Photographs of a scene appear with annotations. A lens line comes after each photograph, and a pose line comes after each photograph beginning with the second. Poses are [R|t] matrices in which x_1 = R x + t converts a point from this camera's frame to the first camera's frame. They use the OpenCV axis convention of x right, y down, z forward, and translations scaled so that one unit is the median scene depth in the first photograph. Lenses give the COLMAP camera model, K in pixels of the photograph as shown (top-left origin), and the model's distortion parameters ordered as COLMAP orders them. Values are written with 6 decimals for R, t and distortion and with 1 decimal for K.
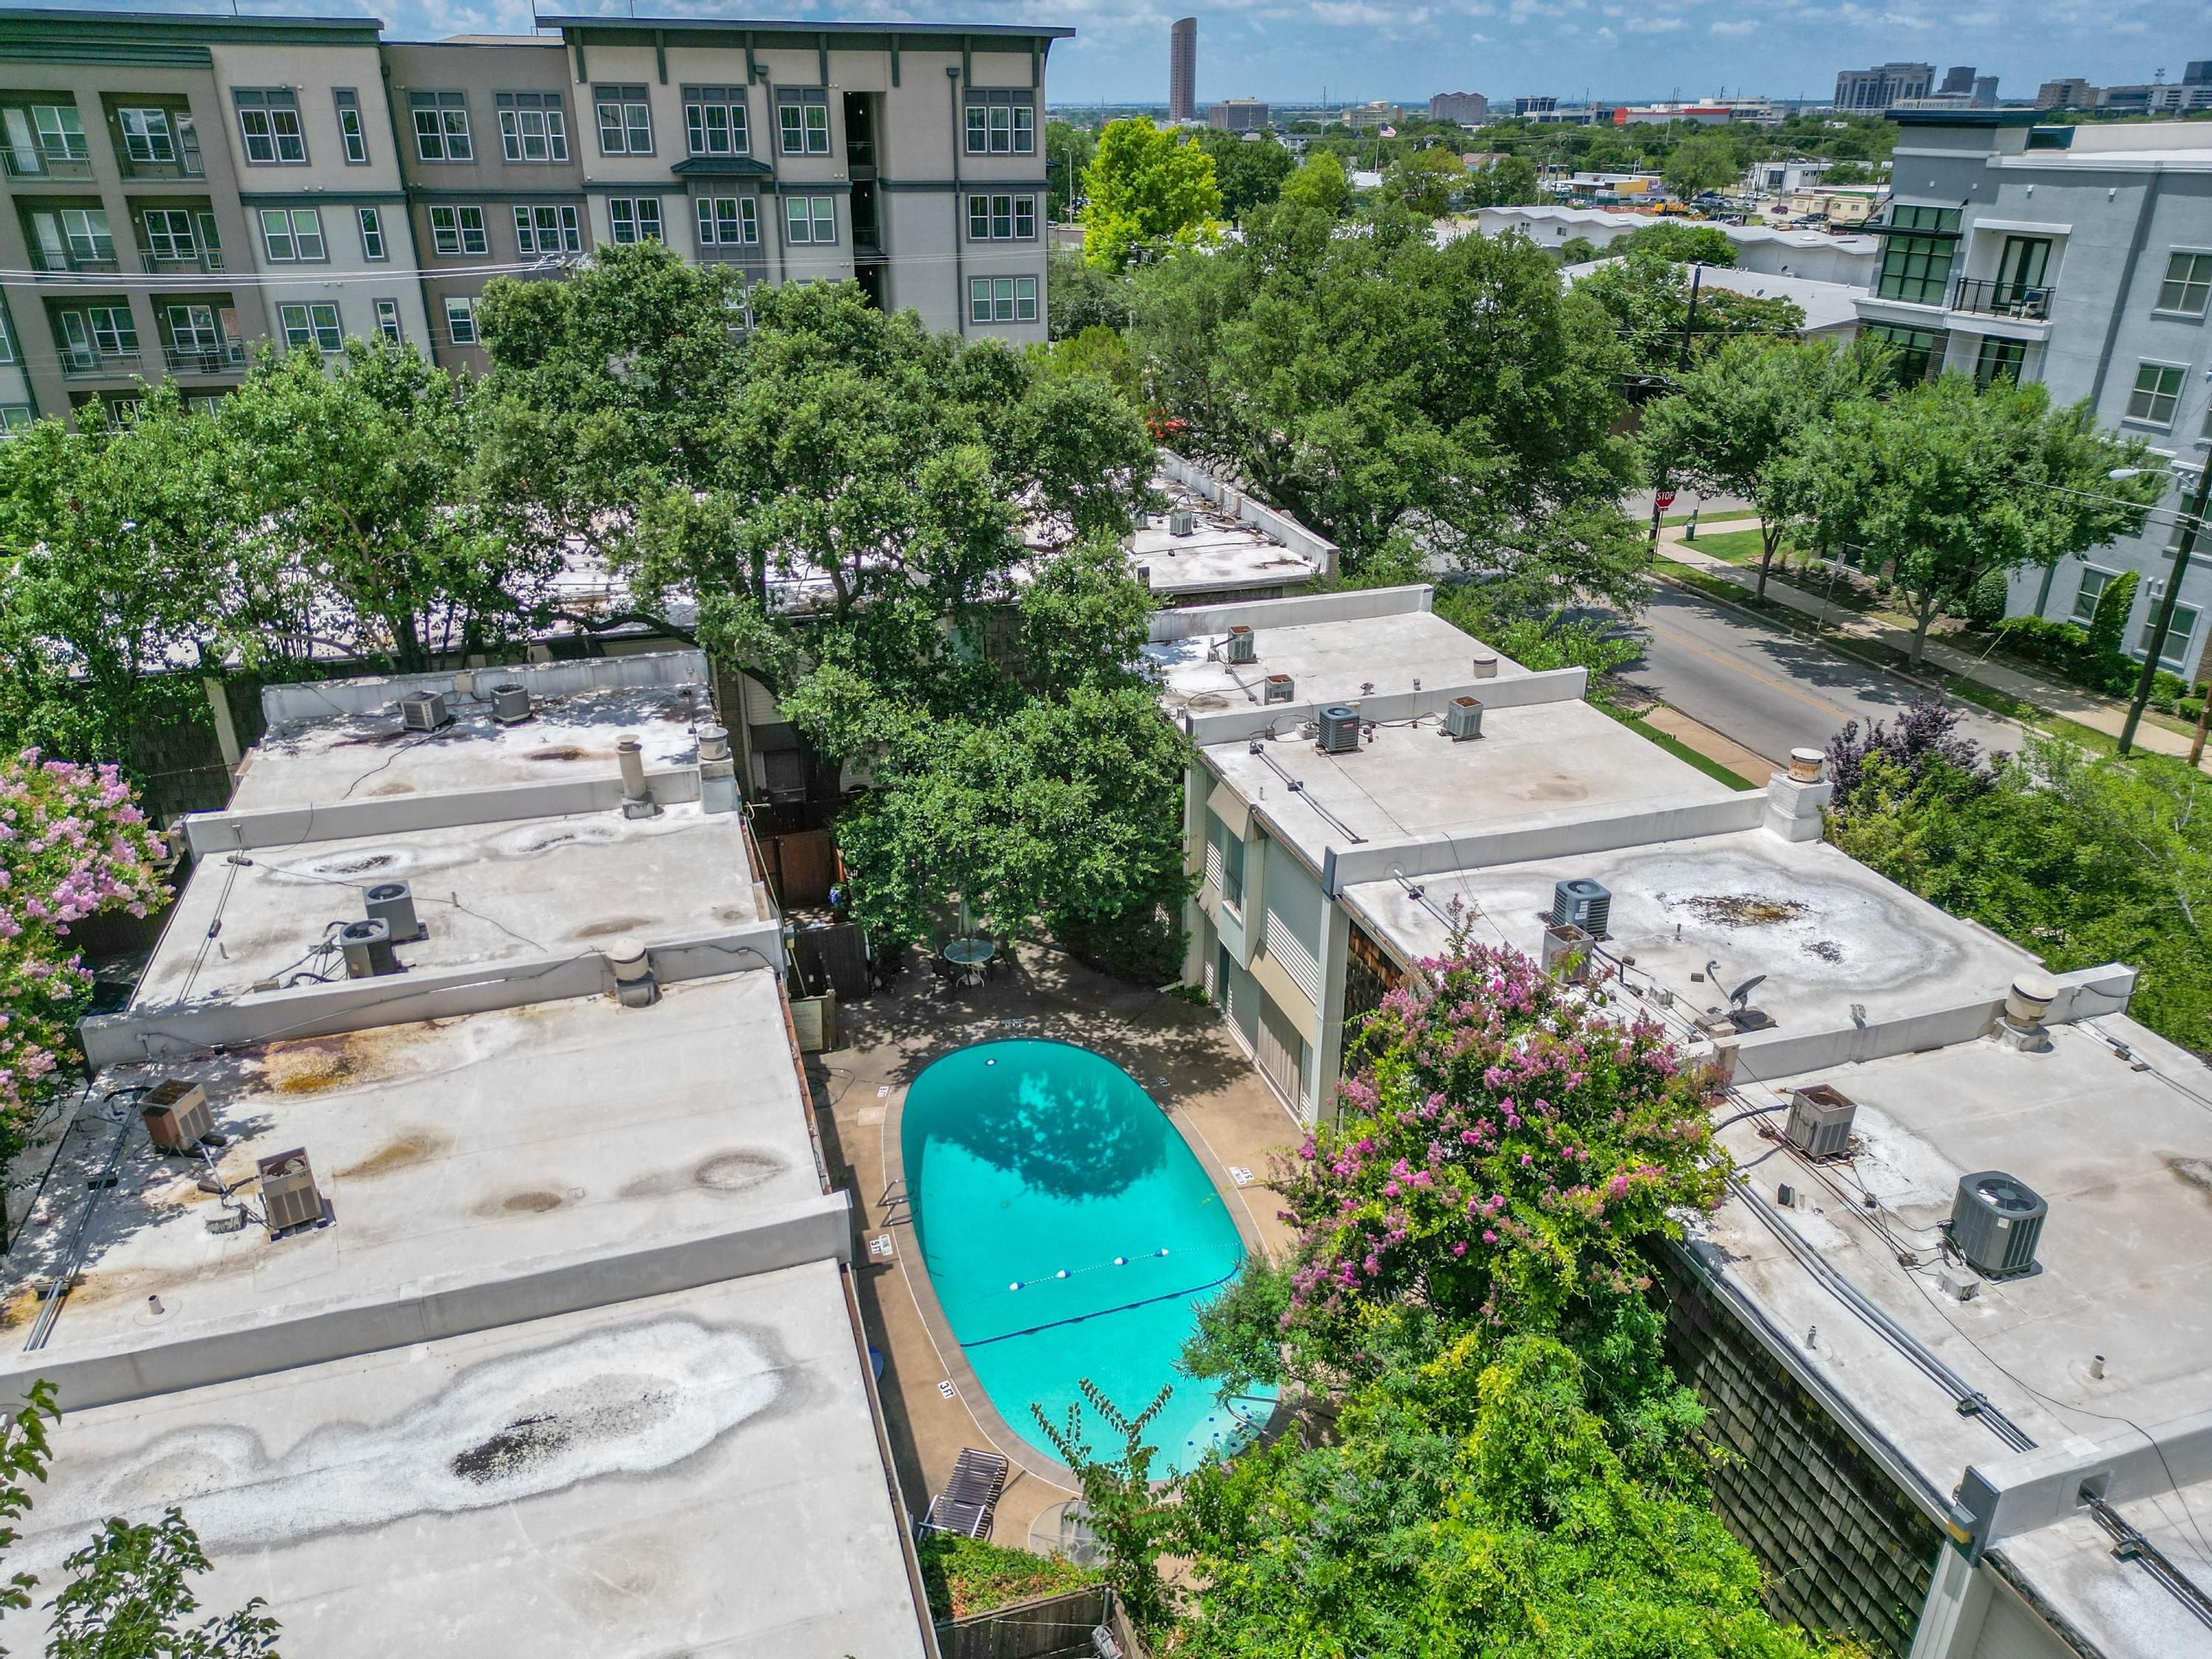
lens RADIAL K [[1547.5, 0, 1115.1], [0, 1547.5, 809.9], [0, 0, 1]] dist [0.056495, -0.008764]
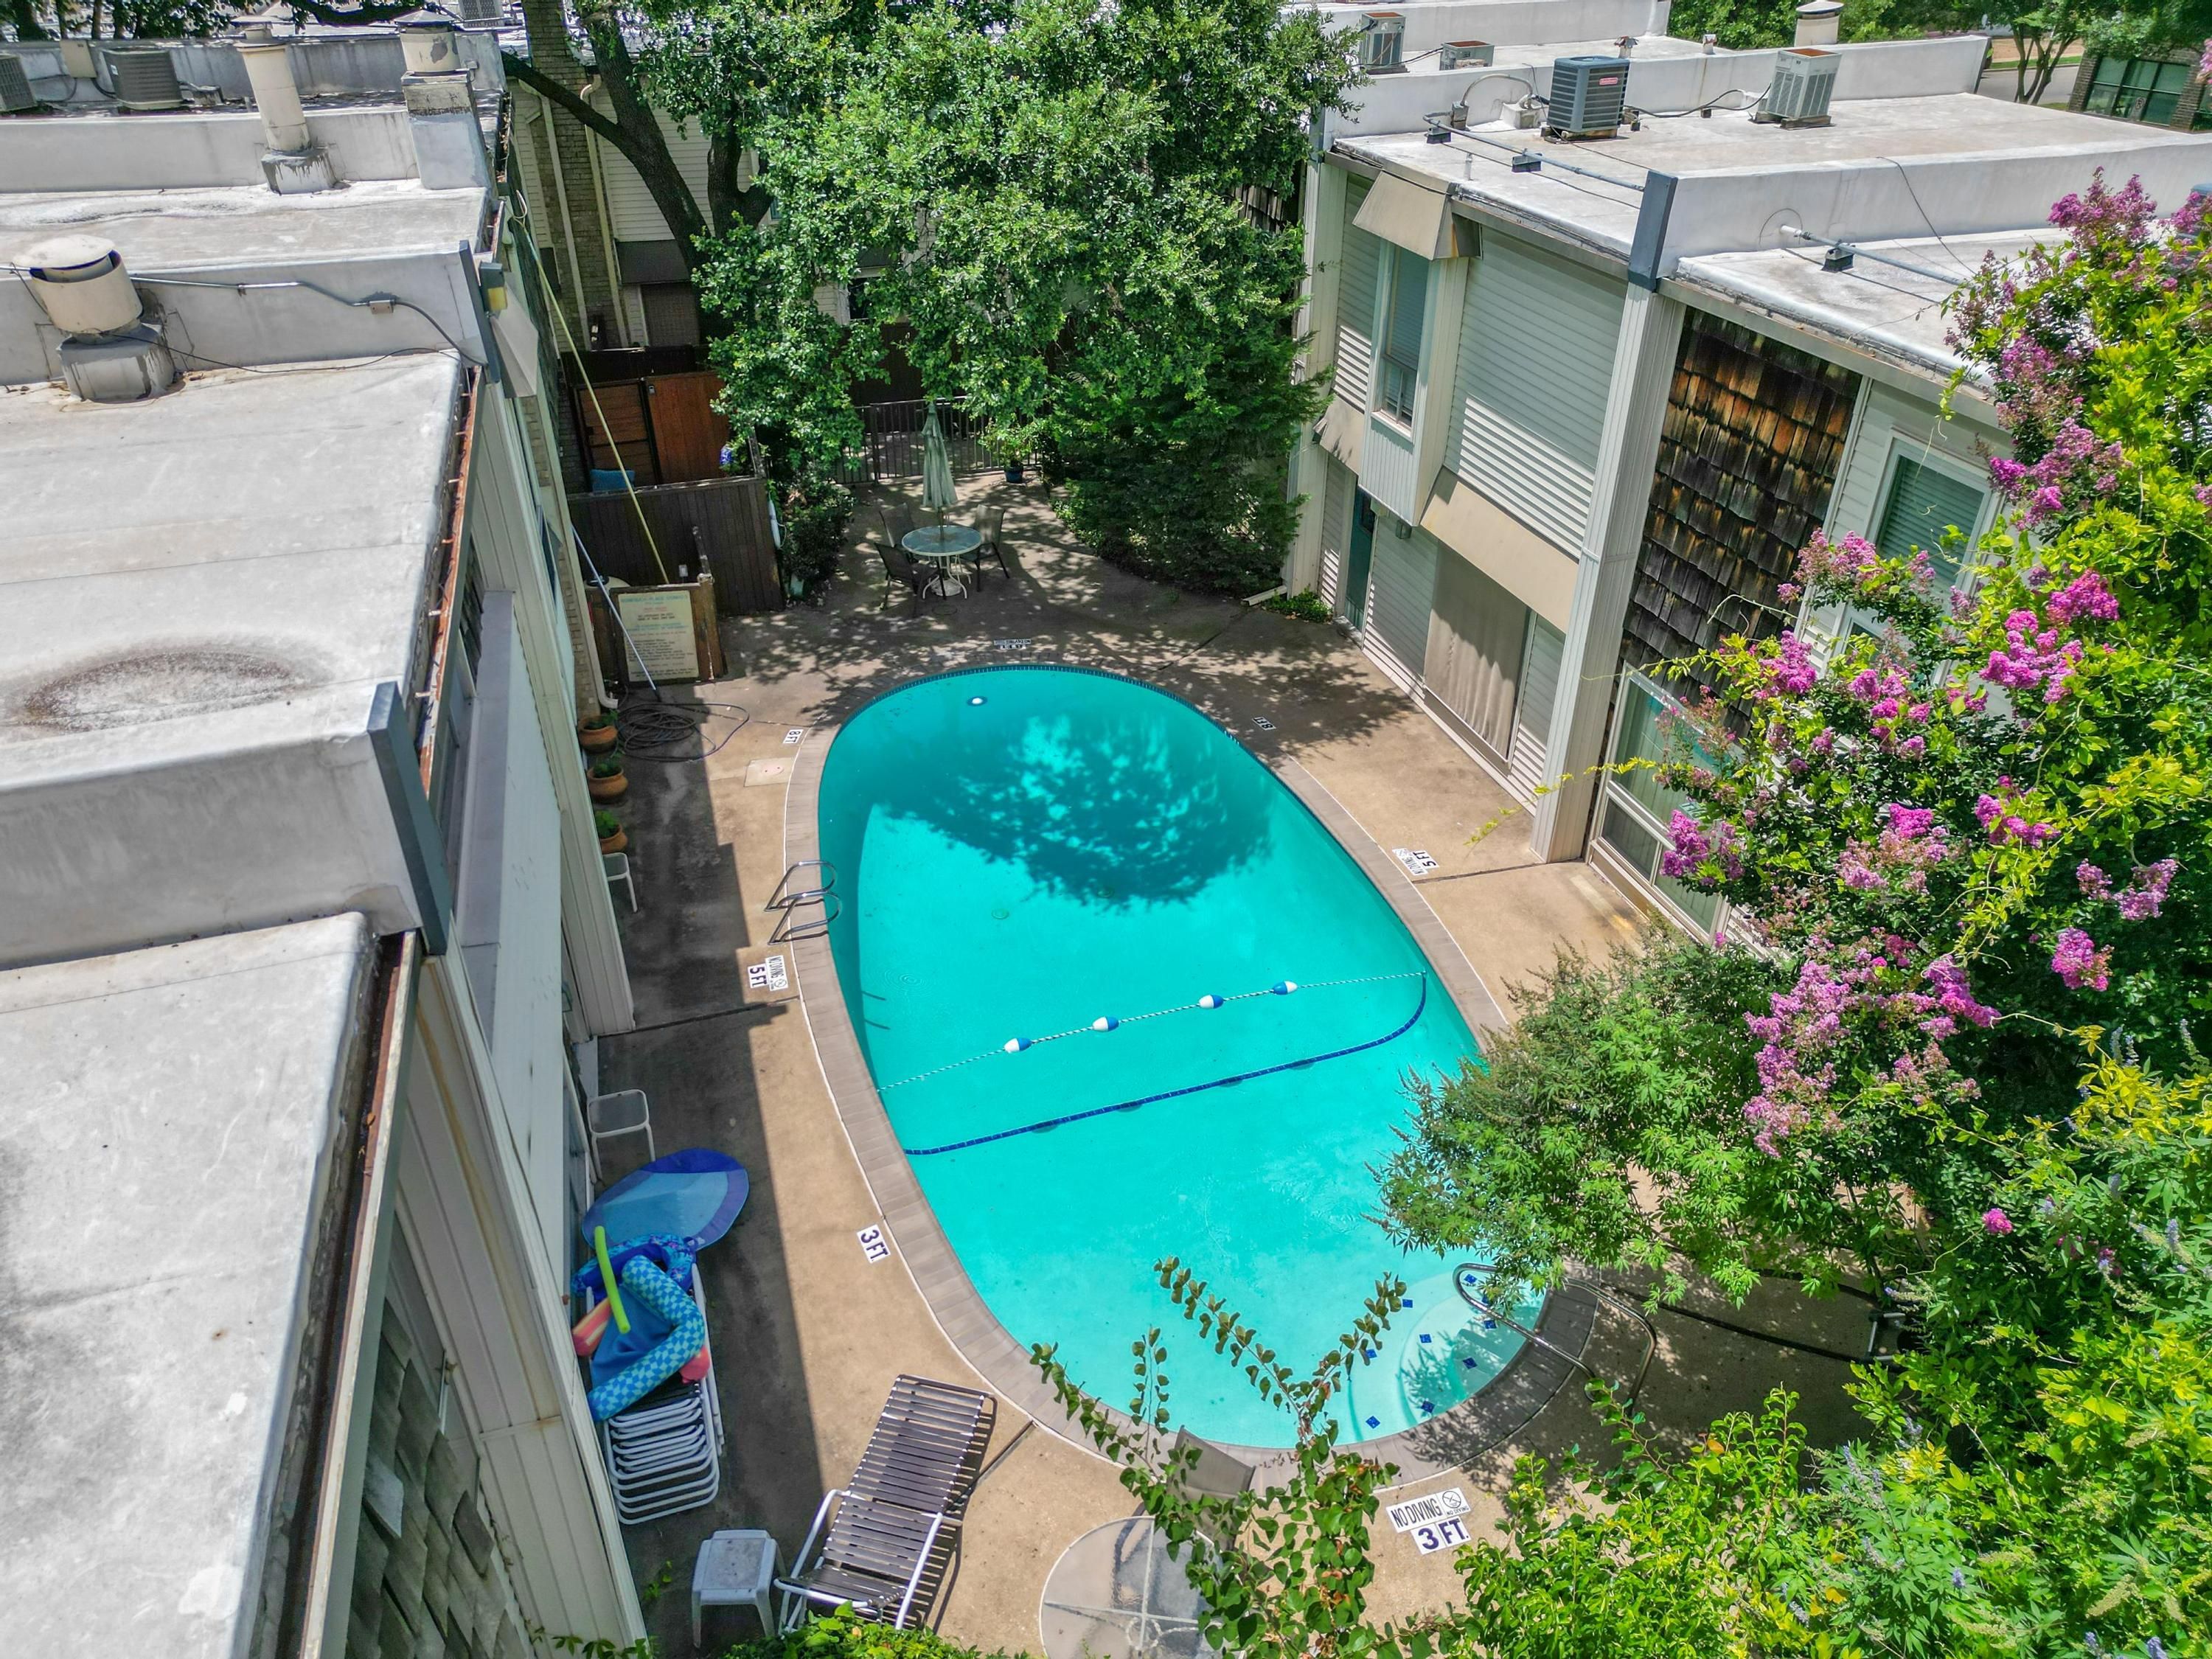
lens RADIAL K [[1547.5, 0, 1098.8], [0, 1547.5, 838.5], [0, 0, 1]] dist [0.056495, -0.008764]
pose [[0.999807, 0.001321, -0.019597, -0.020482], [0.001611, 0.988858, 0.148854, 0.128666], [0.019575, -0.148857, 0.988665, 0.399356]]
